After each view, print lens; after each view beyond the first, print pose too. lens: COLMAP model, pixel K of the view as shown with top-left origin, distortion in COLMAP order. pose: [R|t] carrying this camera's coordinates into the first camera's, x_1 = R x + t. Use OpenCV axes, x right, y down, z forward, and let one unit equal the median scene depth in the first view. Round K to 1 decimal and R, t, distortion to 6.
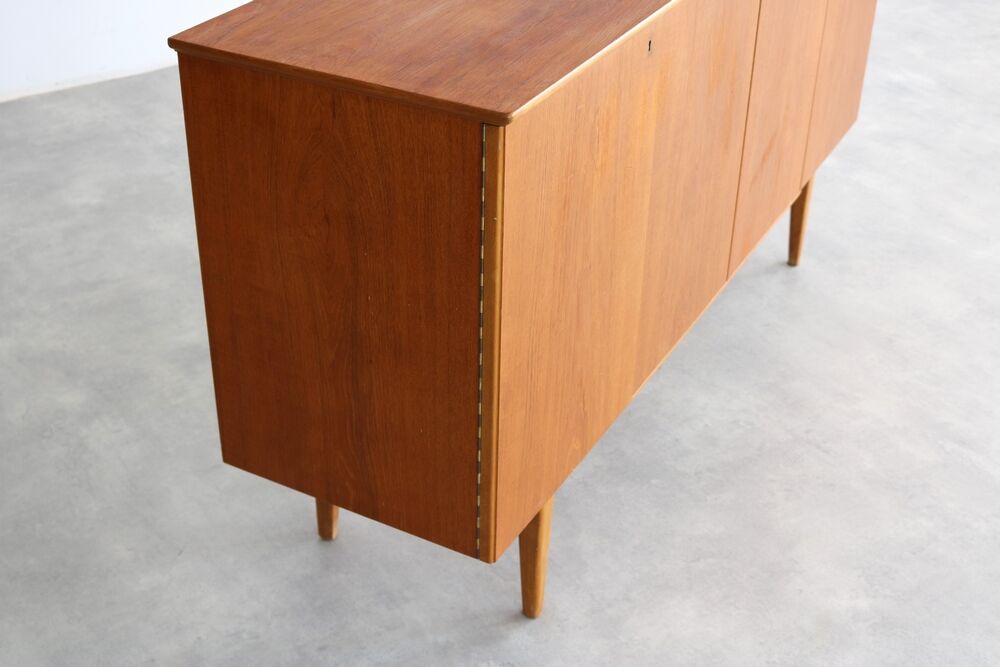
lens RADIAL K [[1360.9, 0, 497.3], [0, 1360.9, 351.0], [0, 0, 1]] dist [-0.064782, 0.000000]
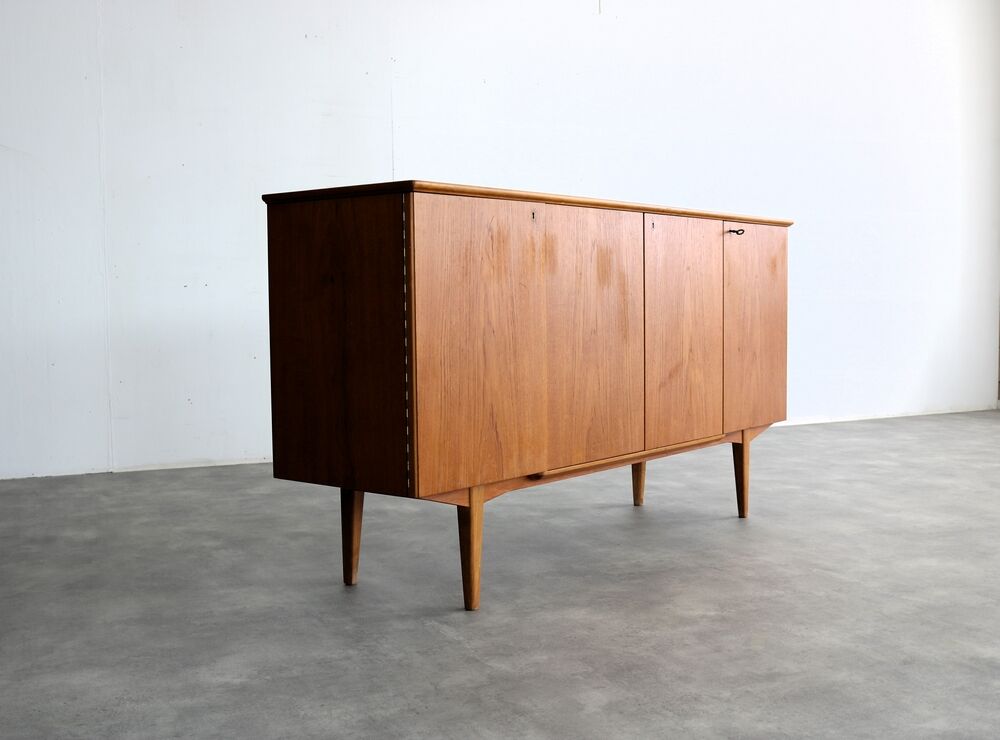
lens RADIAL K [[1178.0, 0, 496.2], [0, 1178.0, 375.4], [0, 0, 1]] dist [-0.101739, 0.000000]
pose [[0.983086, -0.016679, -0.182383, 0.273084], [-0.072323, 0.879551, -0.470276, 0.540983], [0.168259, 0.475512, 0.863468, -0.171408]]
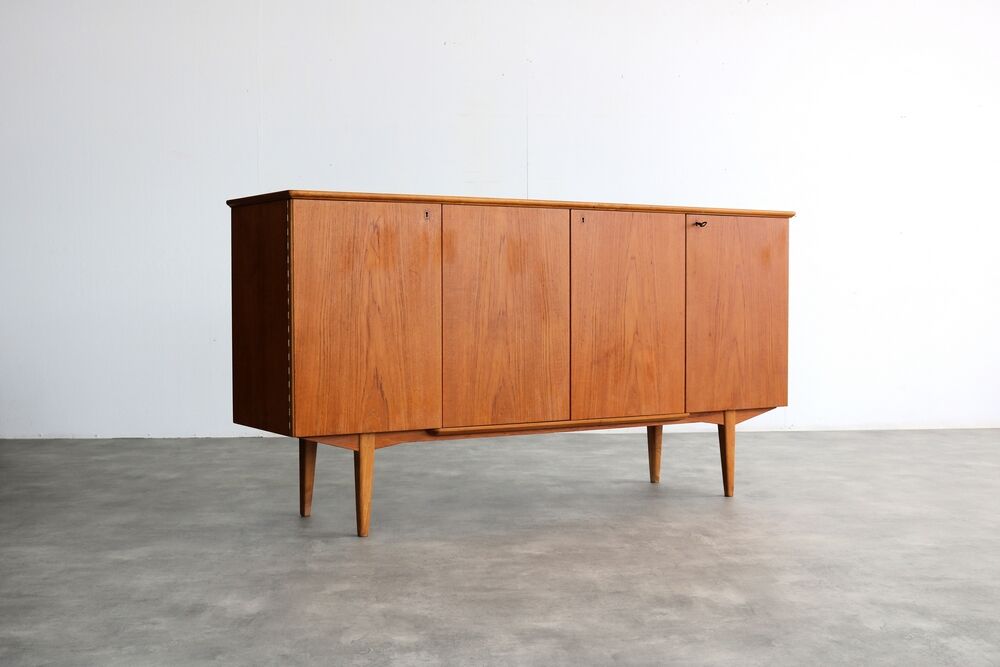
lens RADIAL K [[1341.7, 0, 497.0], [0, 1341.7, 336.7], [0, 0, 1]] dist [-0.076960, 0.000000]
pose [[0.864981, -0.002220, -0.501800, 1.011635], [-0.254107, 0.860361, -0.441824, 0.670934], [0.432710, 0.509680, 0.743631, -0.324422]]
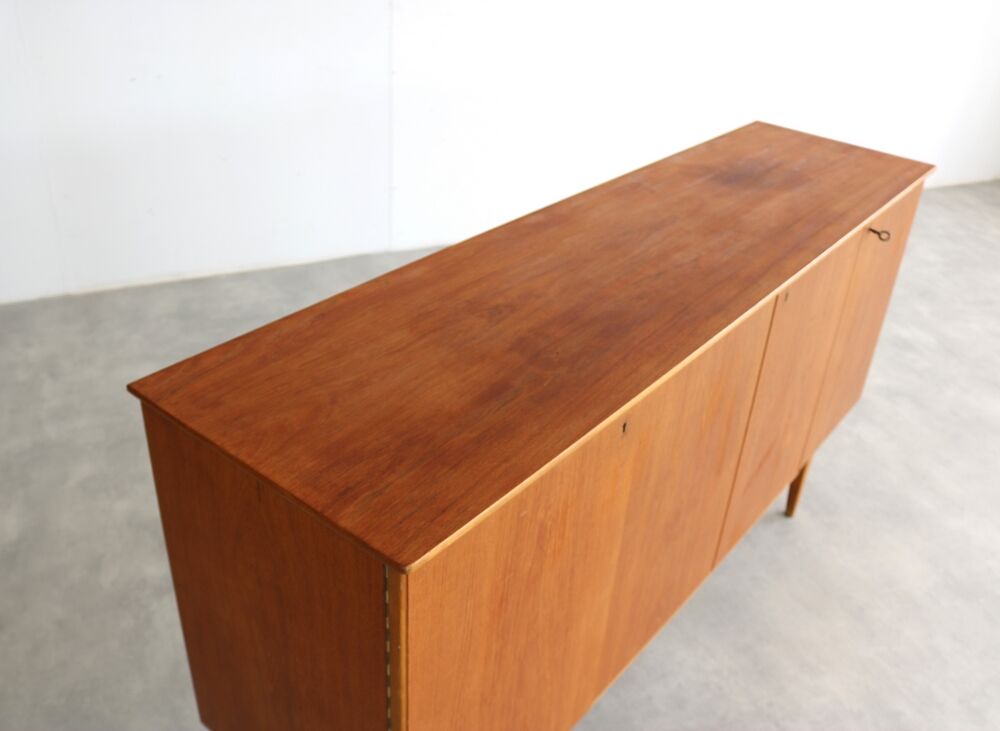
lens RADIAL K [[924.2, 0, 497.0], [0, 924.2, 371.9], [0, 0, 1]] dist [-0.103170, 0.000000]
pose [[0.983516, 0.124474, -0.131160, 0.084752], [-0.128454, 0.991465, -0.022301, -0.192941], [0.127265, 0.038782, 0.991110, 0.269556]]
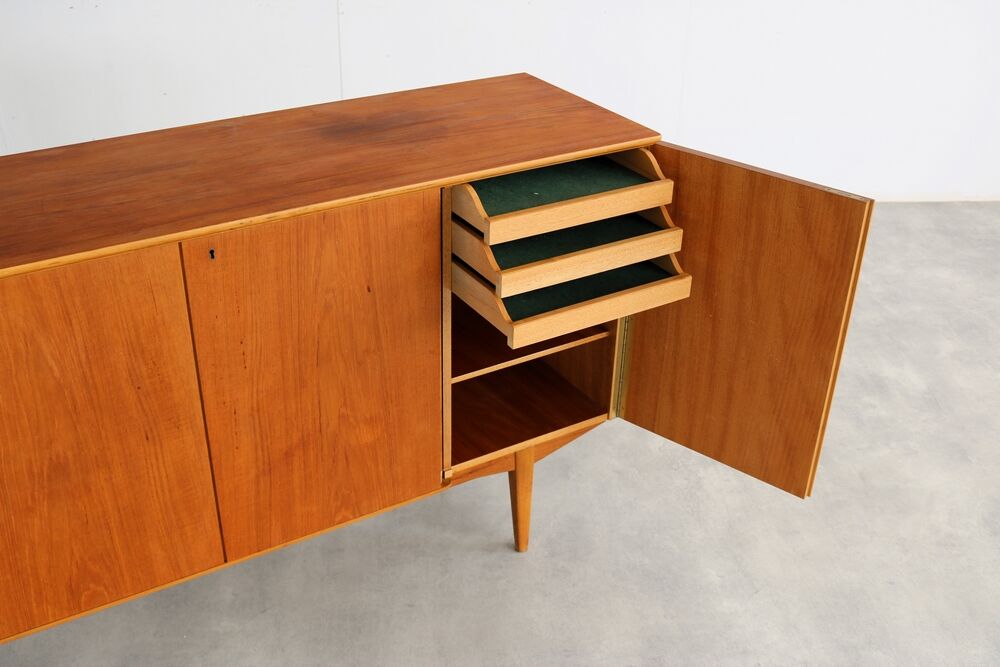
lens RADIAL K [[1063.9, 0, 492.1], [0, 1063.9, 337.6], [0, 0, 1]] dist [-0.101354, 0.000000]
pose [[0.863495, 0.249302, -0.438434, 0.700603], [-0.272322, 0.962146, 0.010757, -0.299151], [0.424520, 0.110106, 0.898699, 0.430433]]
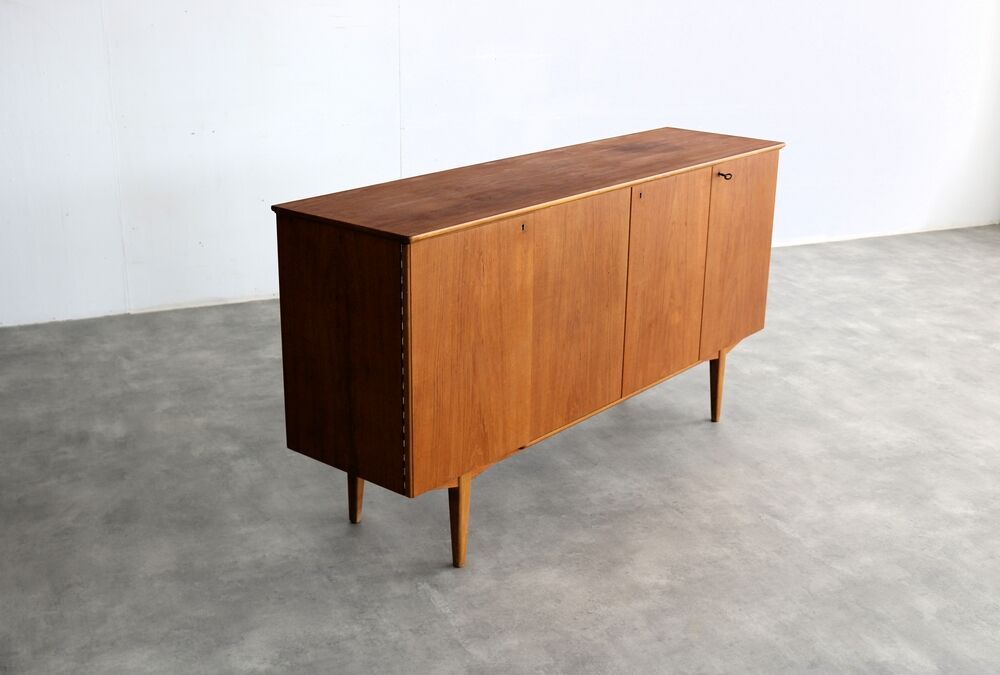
lens RADIAL K [[1227.1, 0, 505.1], [0, 1227.1, 352.9], [0, 0, 1]] dist [-0.094497, 0.000000]
pose [[0.981648, 0.060729, -0.180775, 0.328137], [-0.100759, 0.969988, -0.221292, 0.260094], [0.161911, 0.235446, 0.958306, -0.475917]]
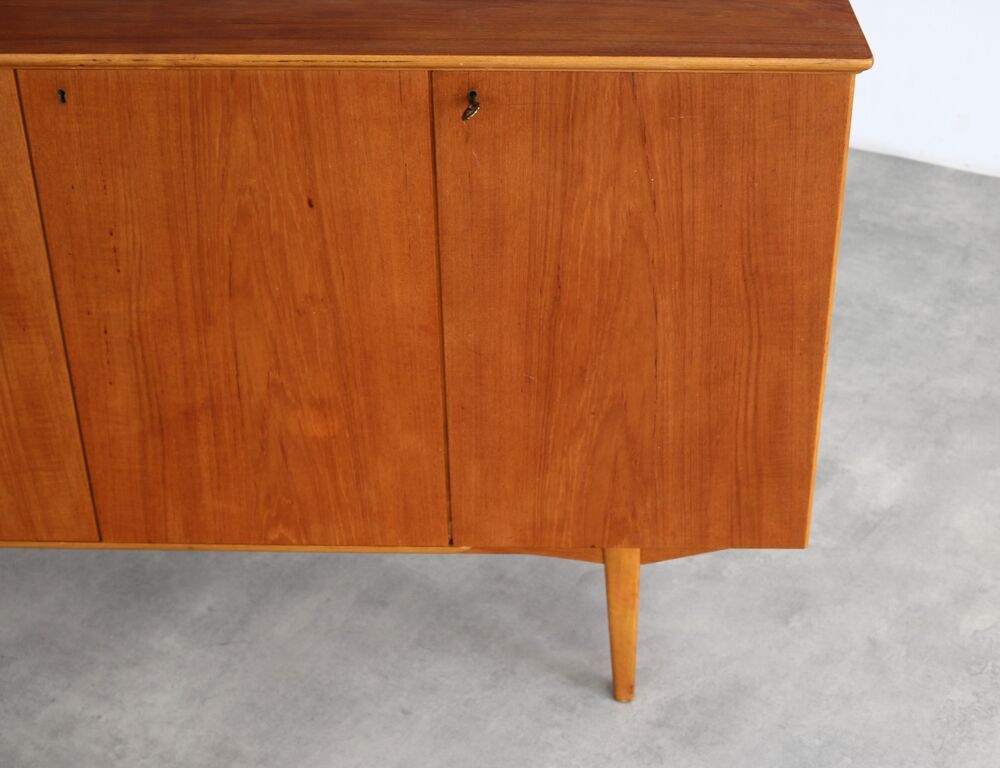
lens RADIAL K [[1688.6, 0, 559.4], [0, 1688.6, 411.2], [0, 0, 1]] dist [-0.066130, 0.000000]
pose [[0.460562, 0.464473, -0.756404, 0.997256], [-0.468860, 0.850881, 0.237006, -0.468955], [0.753693, 0.245492, 0.609656, 0.717167]]
